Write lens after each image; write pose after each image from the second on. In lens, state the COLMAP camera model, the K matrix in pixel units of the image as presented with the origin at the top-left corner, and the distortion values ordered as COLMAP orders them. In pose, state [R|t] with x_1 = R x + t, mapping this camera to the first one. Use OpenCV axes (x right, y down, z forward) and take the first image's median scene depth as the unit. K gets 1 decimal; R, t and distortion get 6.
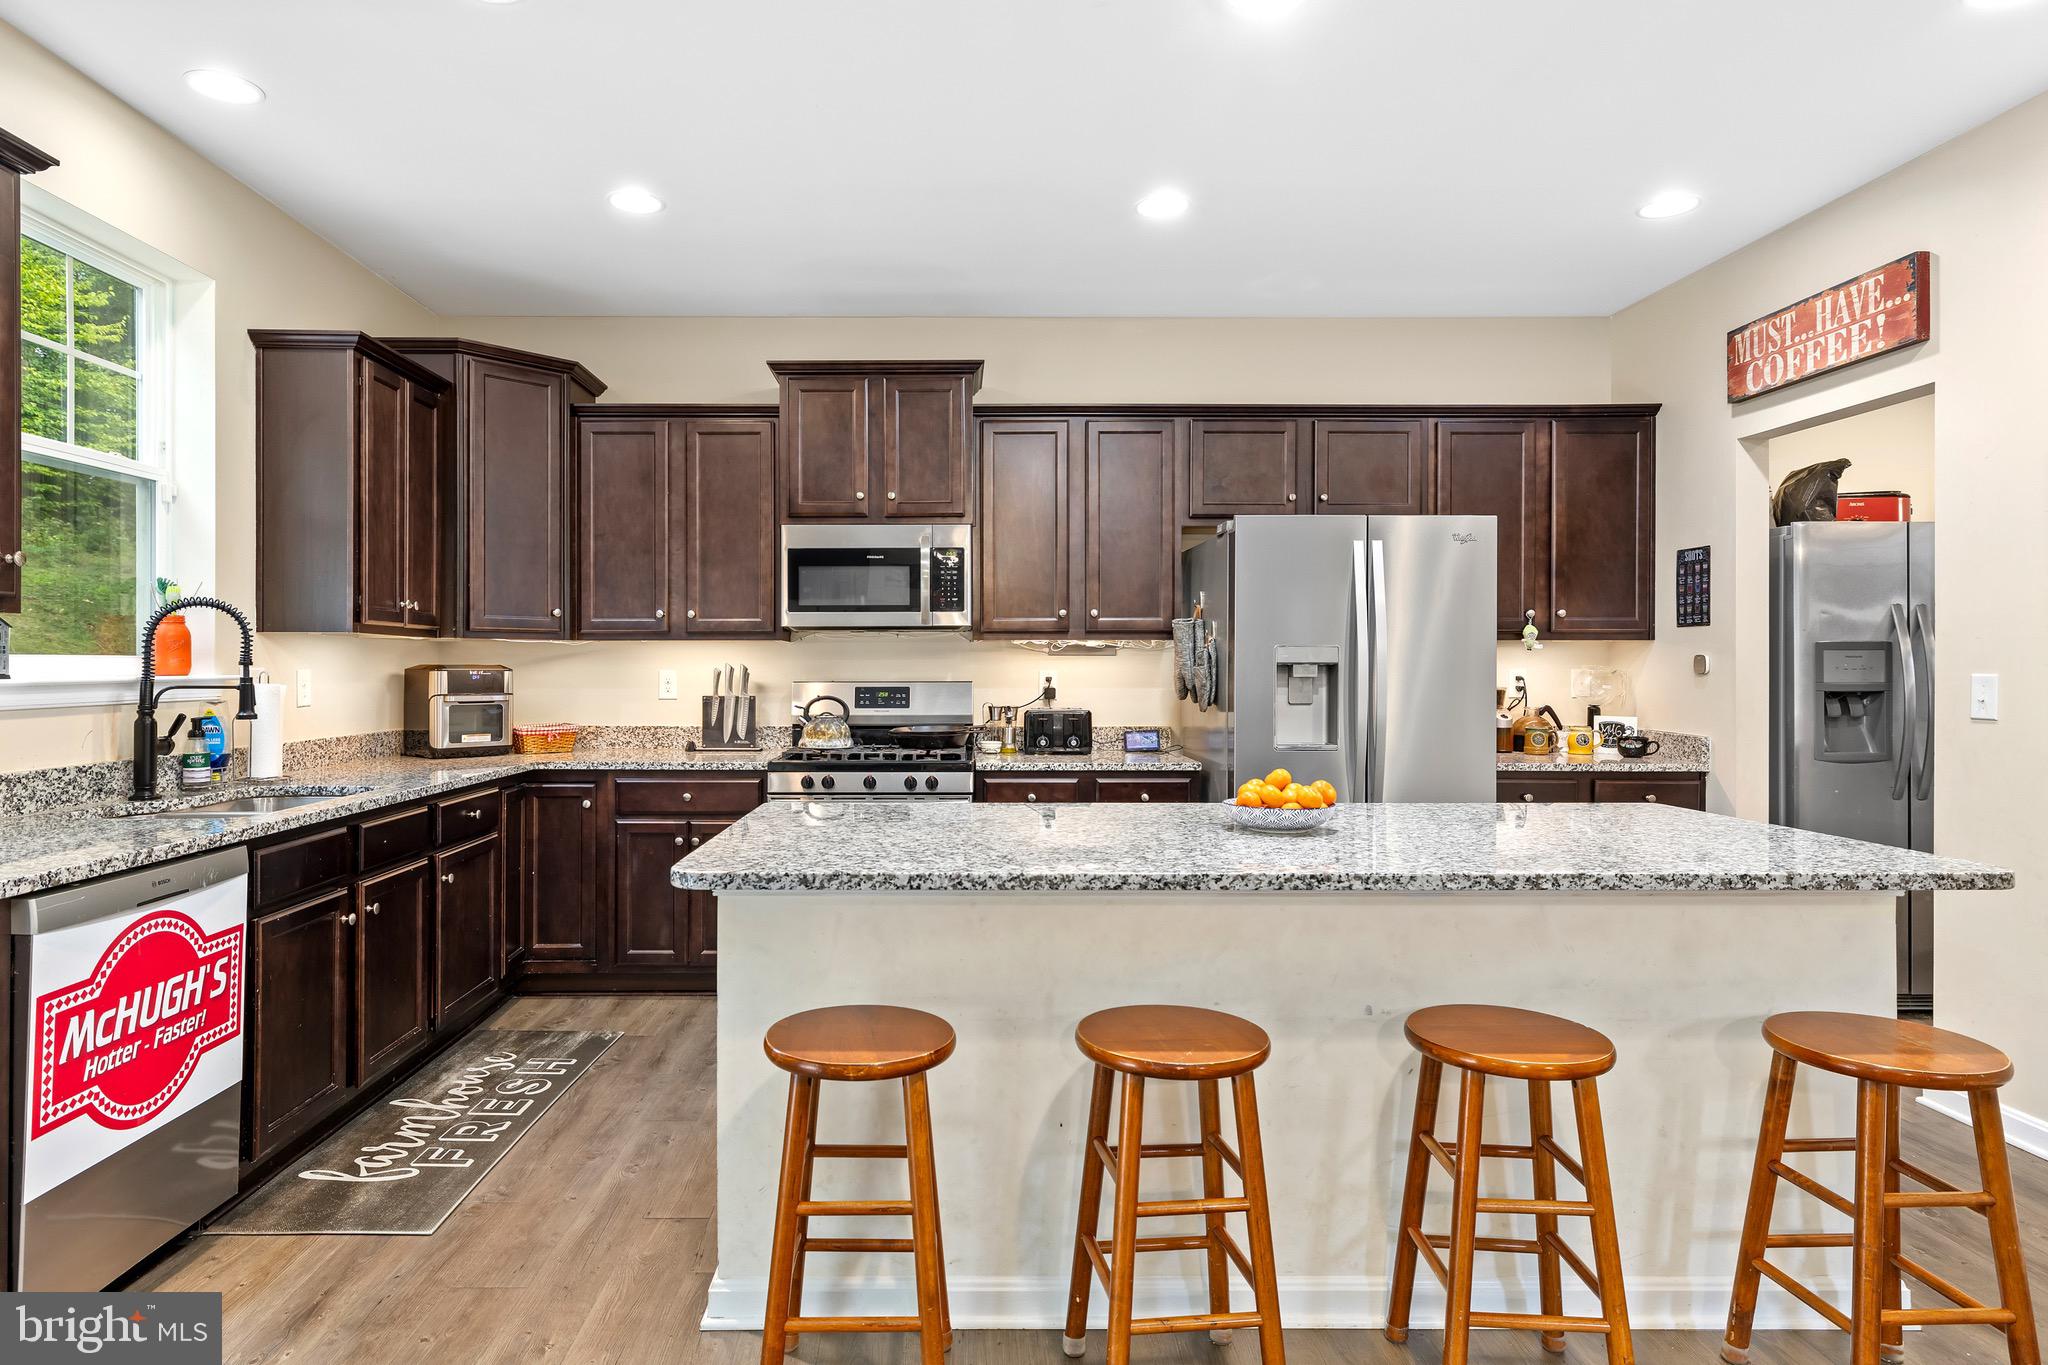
lens RADIAL K [[1149.9, 0, 962.9], [0, 1149.9, 670.0], [0, 0, 1]] dist [-0.000378, 0.001219]
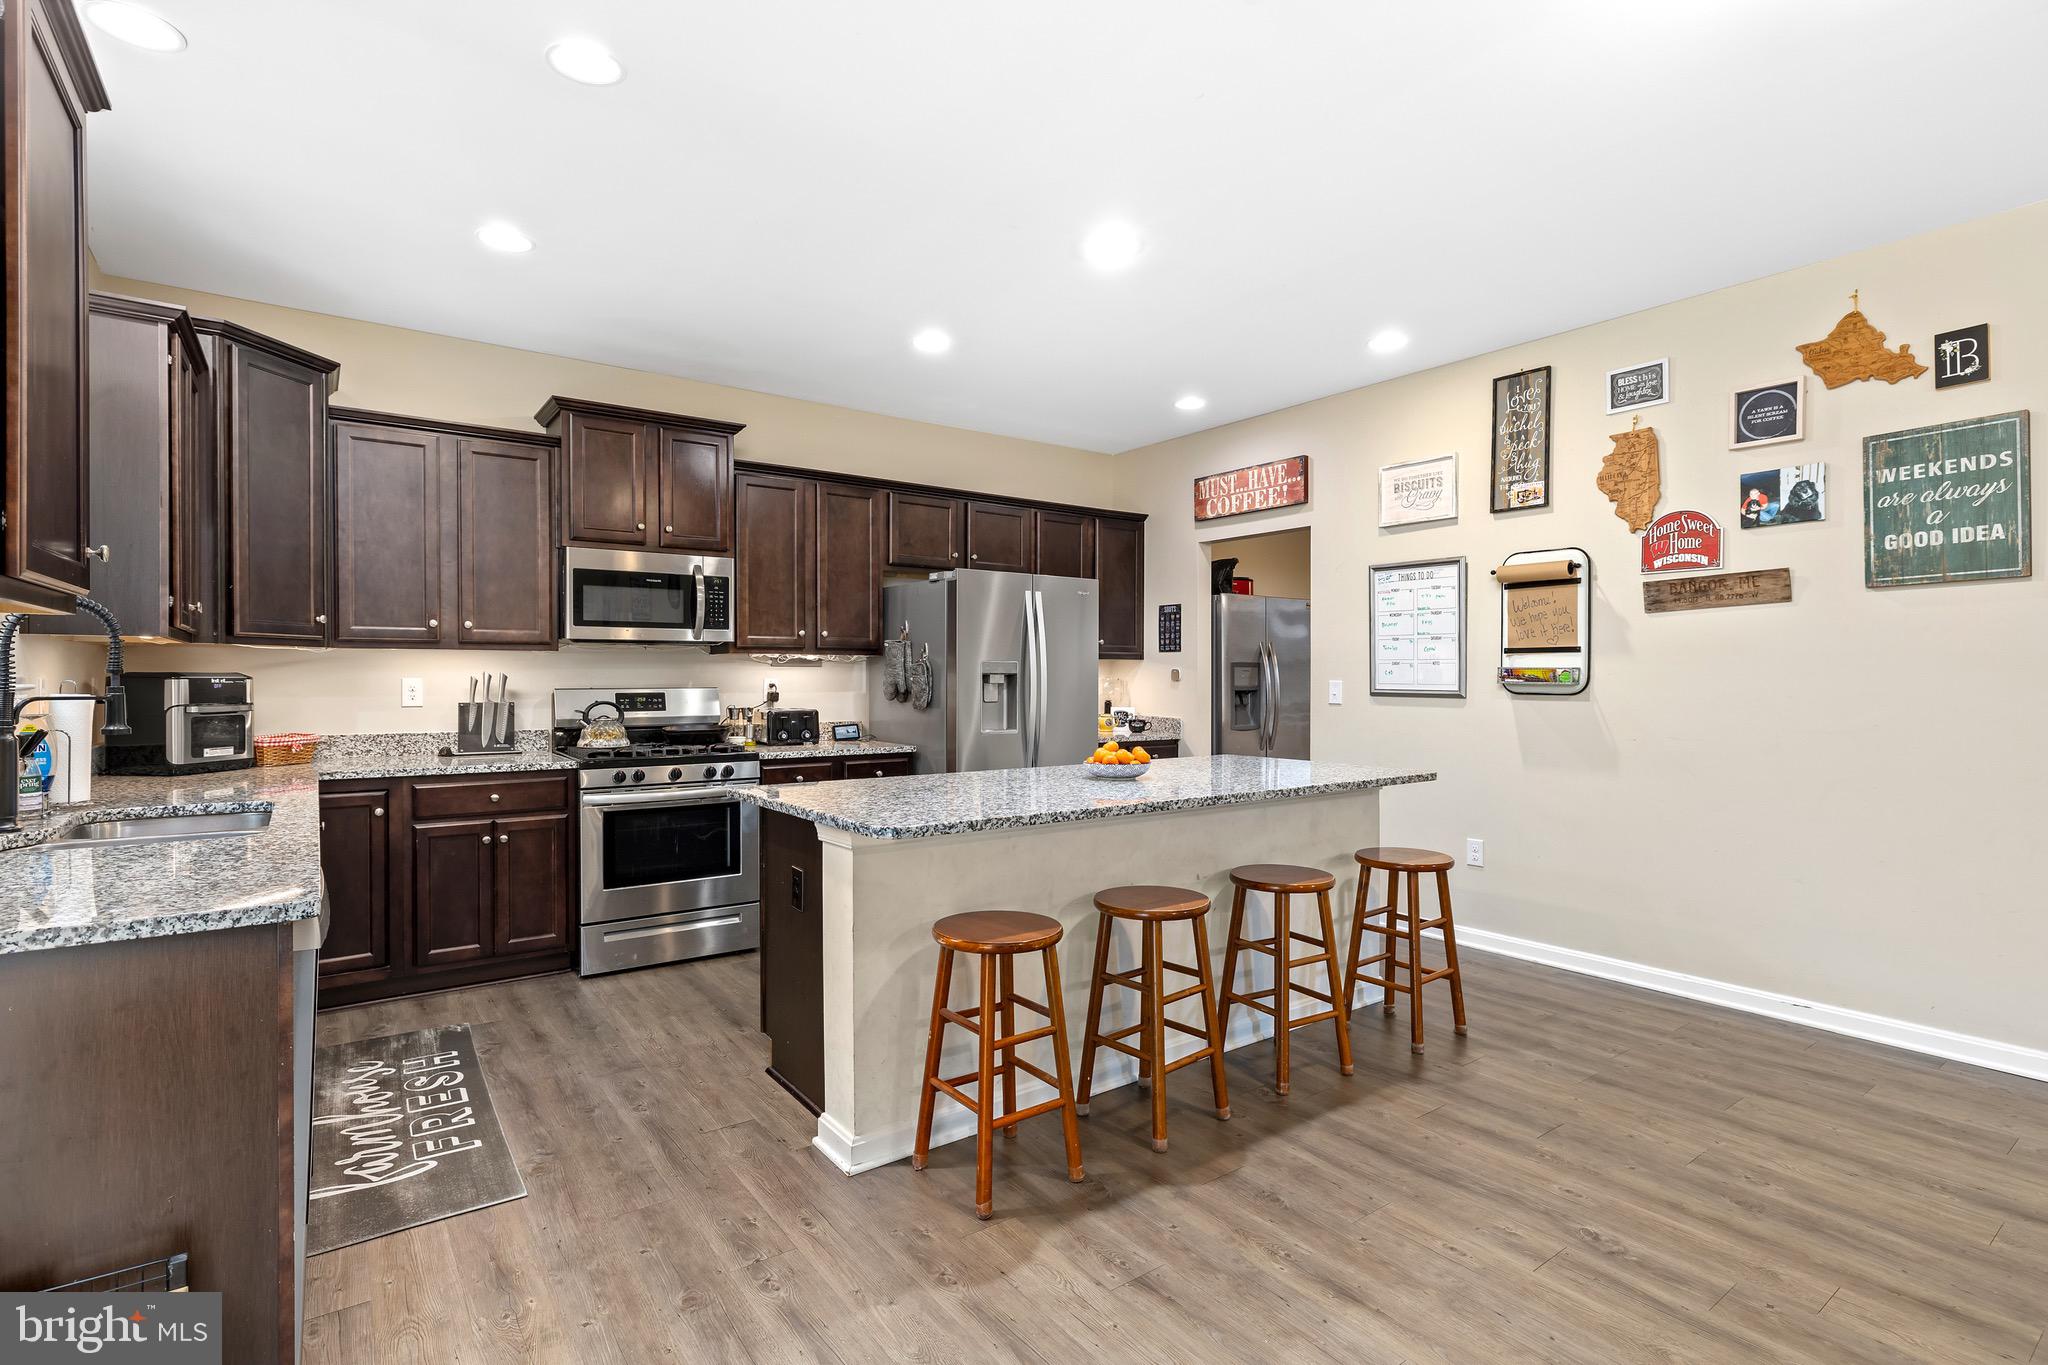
lens RADIAL K [[963.1, 0, 1023.5], [0, 963.1, 697.8], [0, 0, 1]] dist [-0.002040, 0.002562]
pose [[0.810082, -0.011626, 0.586201, -0.355871], [-0.000910, 0.999777, 0.021086, -0.001046], [-0.586315, -0.017615, 0.809891, -0.005492]]
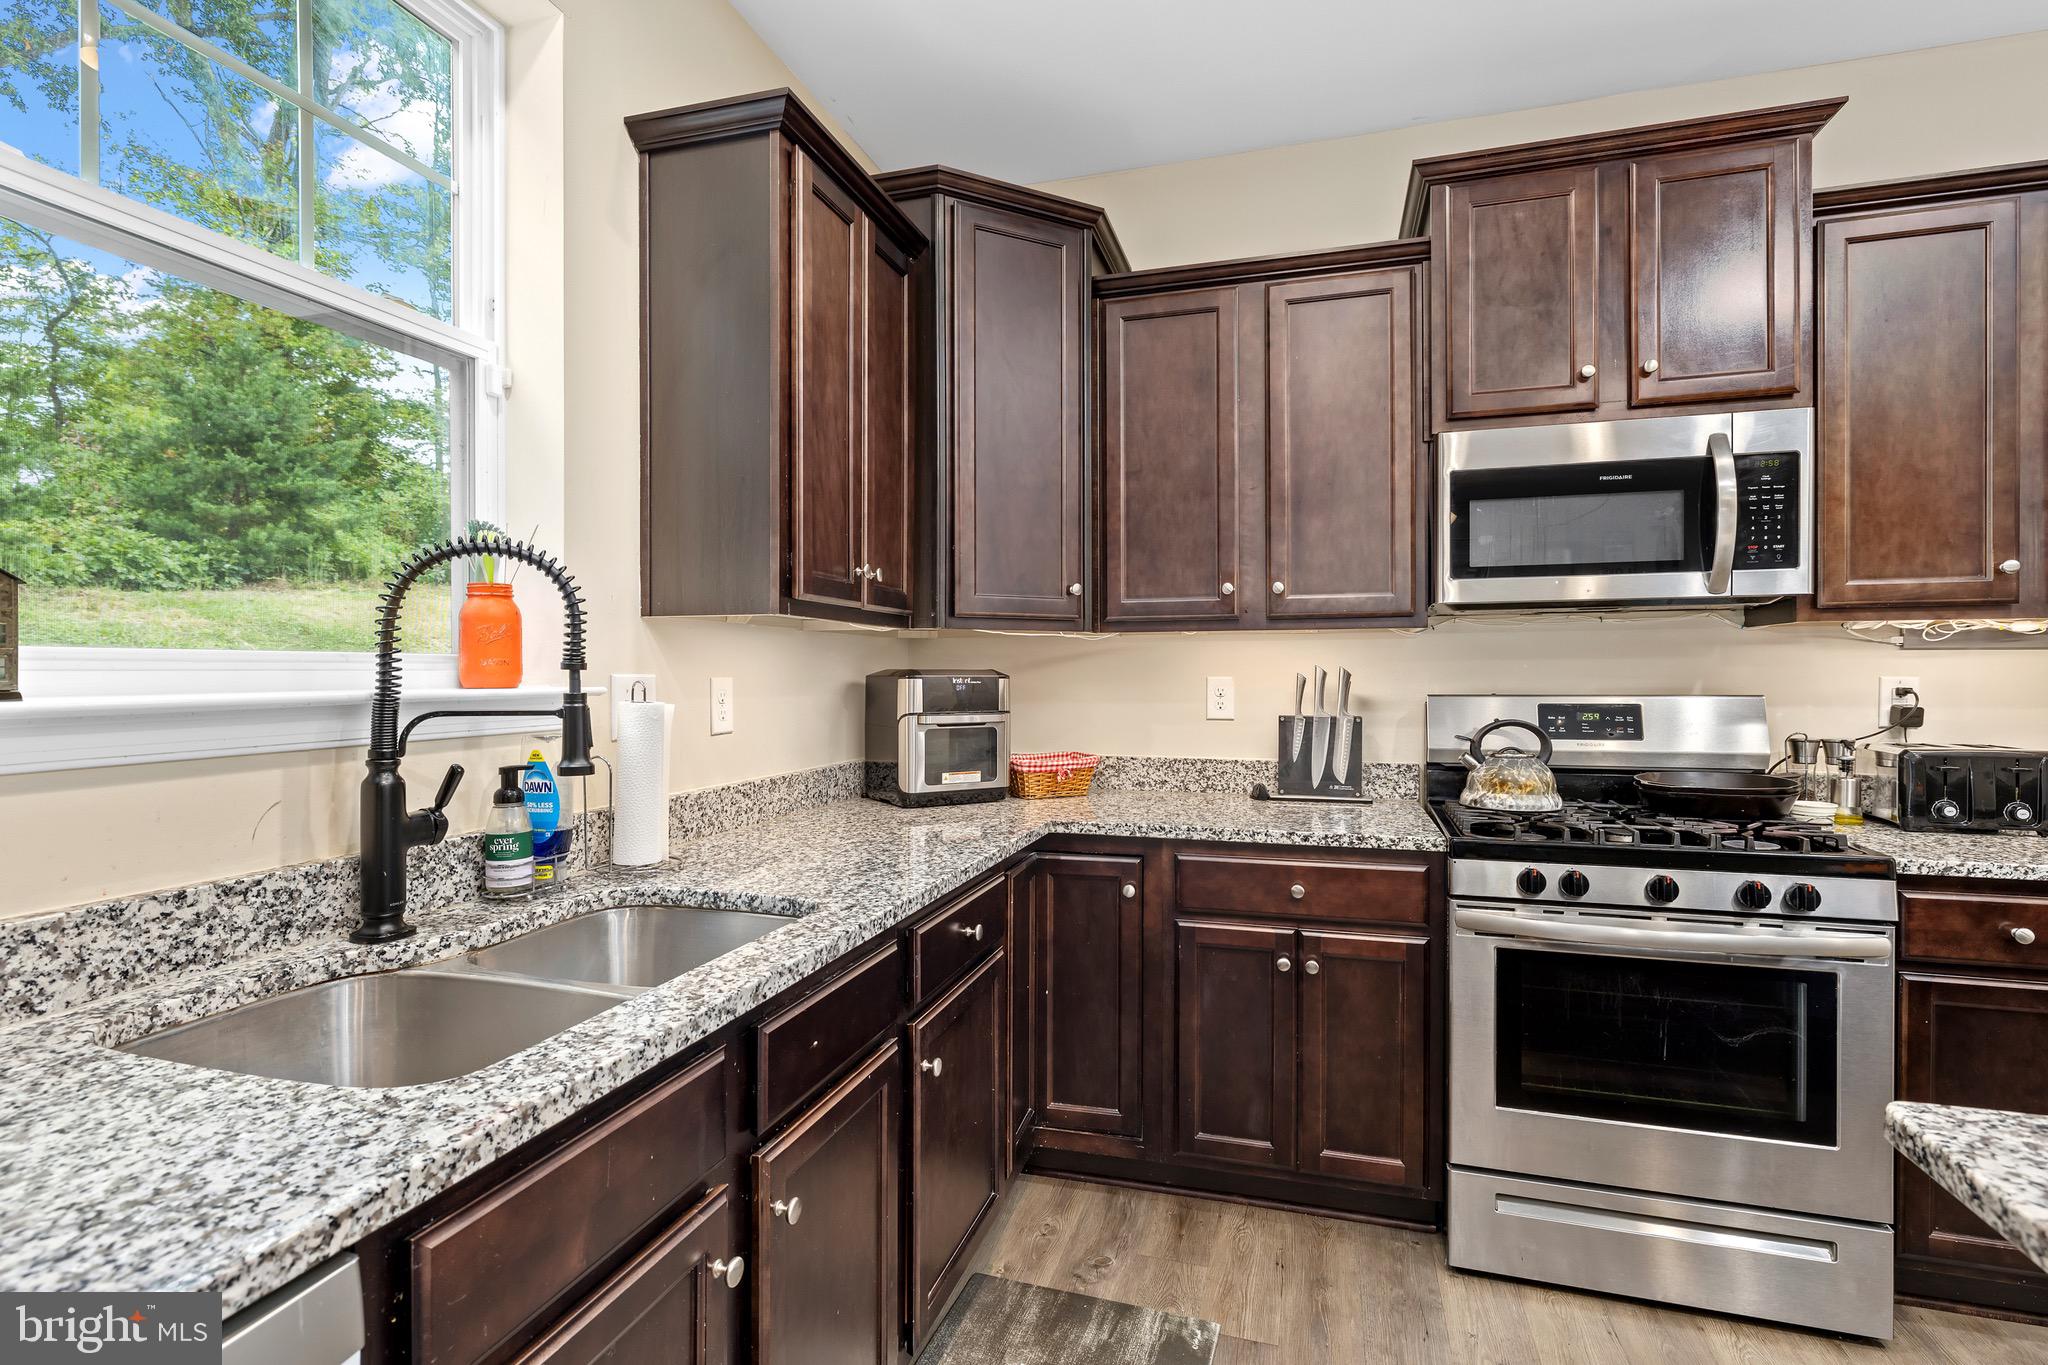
lens RADIAL K [[963.1, 0, 1027.4], [0, 963.1, 677.4], [0, 0, 1]] dist [-0.002040, 0.002562]
pose [[0.955438, -0.001430, -0.295189, -0.221117], [0.002064, 0.999996, 0.001835, -0.000732], [0.295185, -0.002363, 0.955437, 0.474277]]
